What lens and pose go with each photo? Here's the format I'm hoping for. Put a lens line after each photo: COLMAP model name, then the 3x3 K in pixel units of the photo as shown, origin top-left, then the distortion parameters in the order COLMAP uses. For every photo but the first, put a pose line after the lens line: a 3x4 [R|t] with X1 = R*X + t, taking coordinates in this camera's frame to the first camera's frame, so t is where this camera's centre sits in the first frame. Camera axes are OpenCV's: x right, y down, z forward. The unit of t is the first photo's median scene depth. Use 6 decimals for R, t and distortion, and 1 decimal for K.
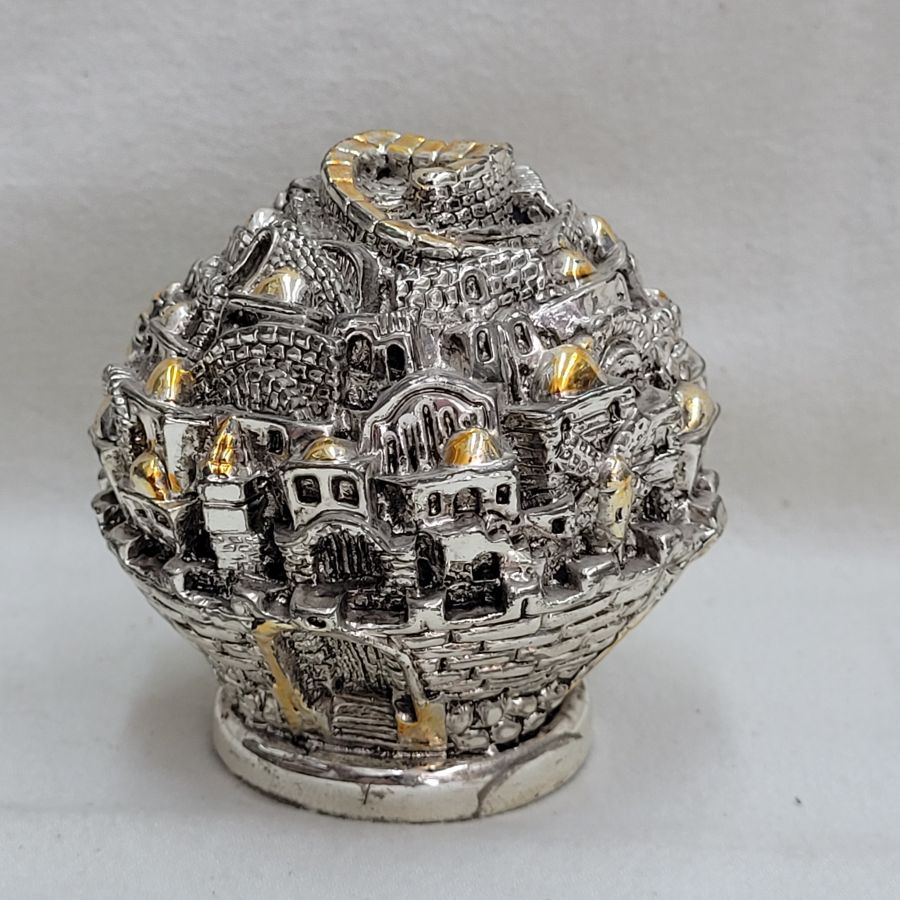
lens RADIAL K [[2334.5, 0, 440.9], [0, 2334.5, 443.5], [0, 0, 1]] dist [0.020392, 0.000000]
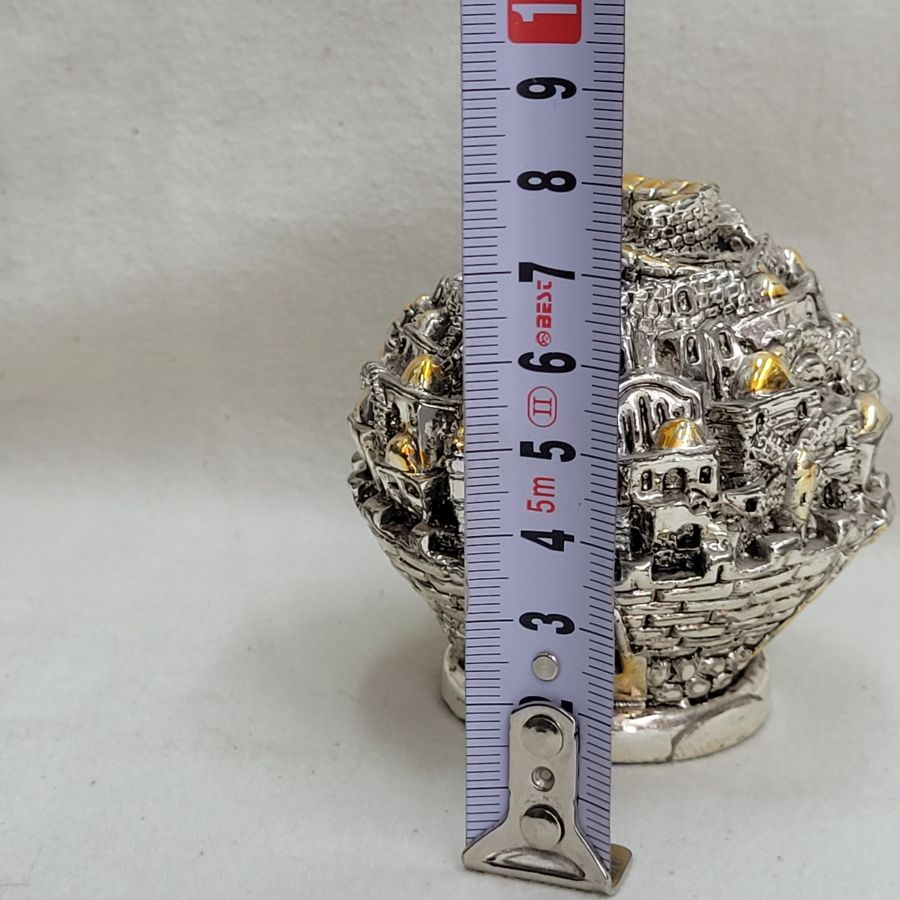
lens RADIAL K [[2334.5, 0, 454.8], [0, 2334.5, 455.6], [0, 0, 1]] dist [0.020392, 0.000000]
pose [[0.997638, 0.034424, -0.059448, -0.027904], [-0.036691, 0.998623, -0.037488, 0.057256], [0.058076, 0.039581, 0.997527, -0.170320]]
